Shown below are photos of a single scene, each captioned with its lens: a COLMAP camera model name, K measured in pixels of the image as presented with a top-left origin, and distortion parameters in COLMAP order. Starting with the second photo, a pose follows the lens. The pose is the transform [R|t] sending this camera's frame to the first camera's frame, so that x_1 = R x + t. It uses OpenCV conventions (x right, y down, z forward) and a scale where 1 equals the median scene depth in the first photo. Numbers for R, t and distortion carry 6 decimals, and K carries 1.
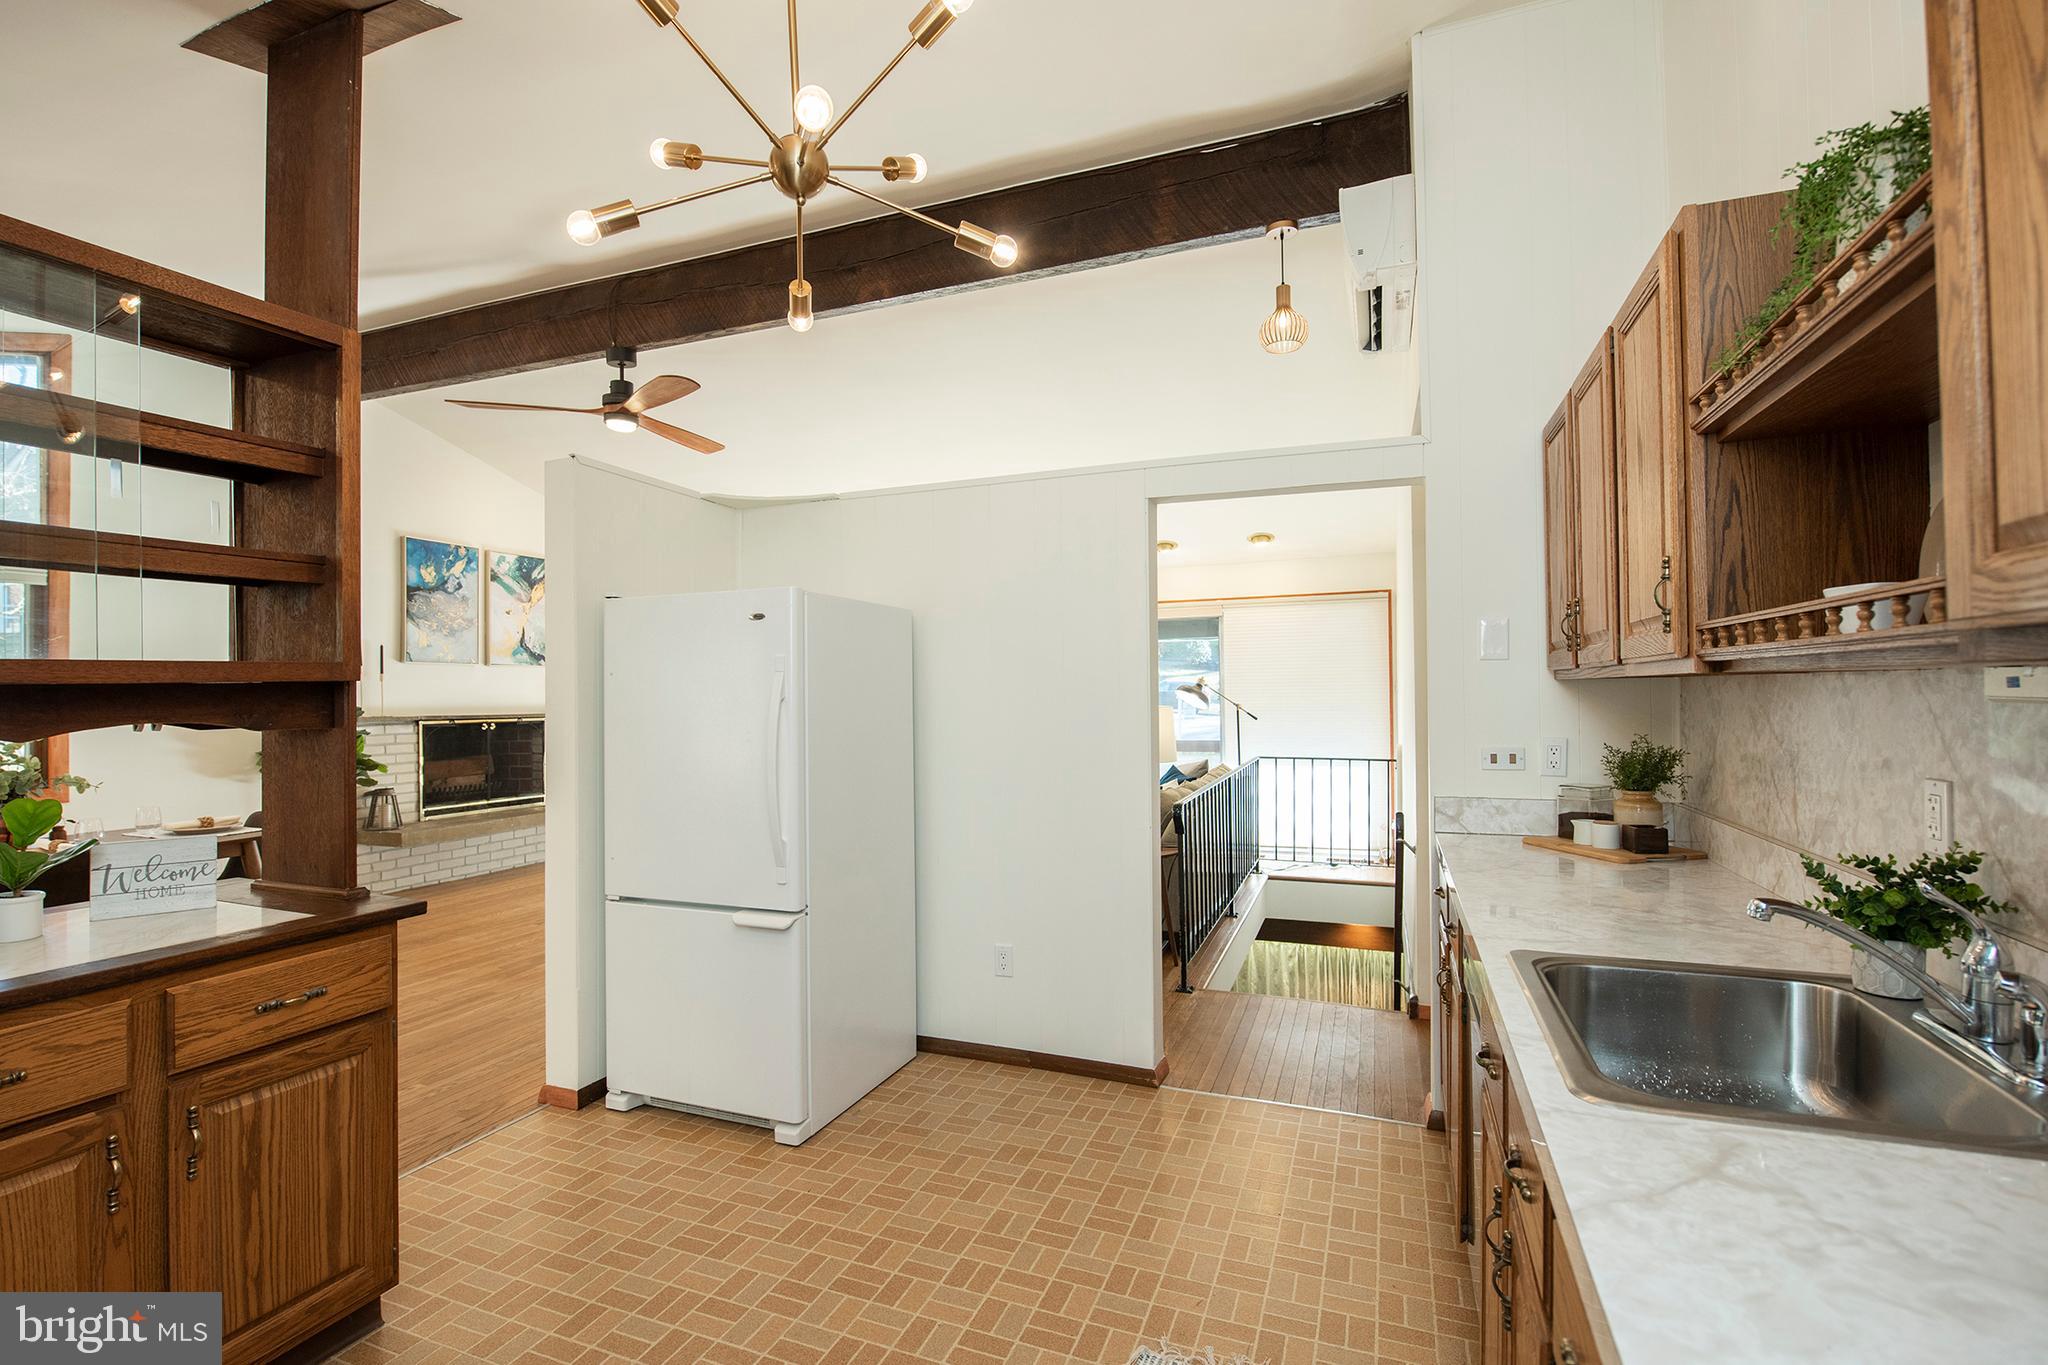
lens RADIAL K [[916.3, 0, 1010.7], [0, 916.3, 695.0], [0, 0, 1]] dist [-0.004627, -0.000460]
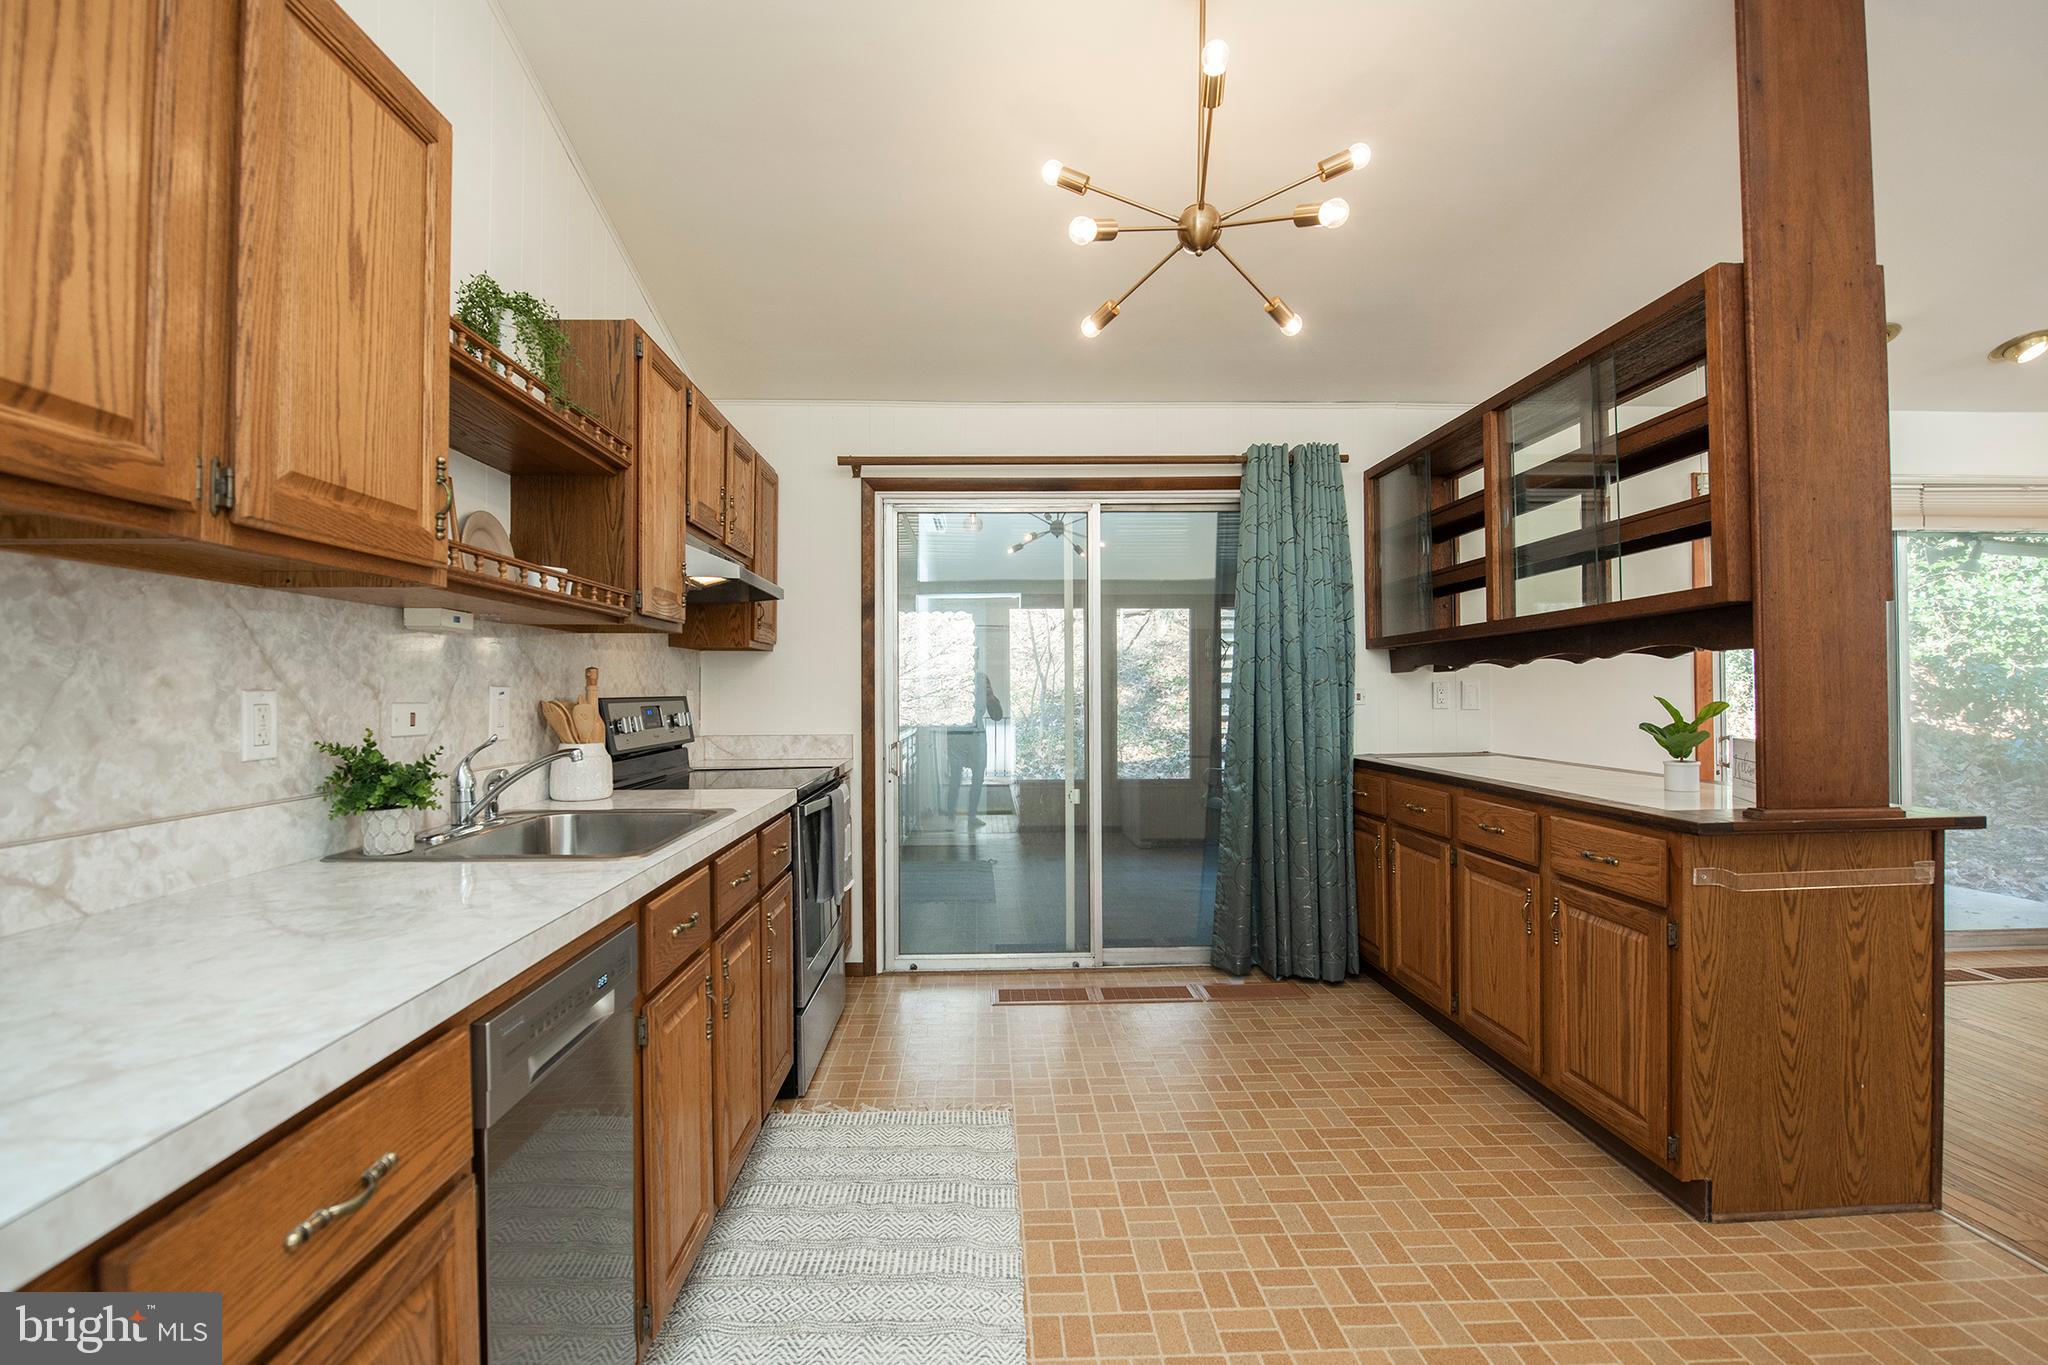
lens RADIAL K [[847.0, 0, 1008.0], [0, 847.0, 674.3], [0, 0, 1]] dist [-0.026257, -0.000576]
pose [[-0.914394, 0.006278, -0.404777, 0.558833], [0.012645, 0.999835, -0.013058, 0.091259], [0.404628, -0.017059, -0.914322, 2.101336]]
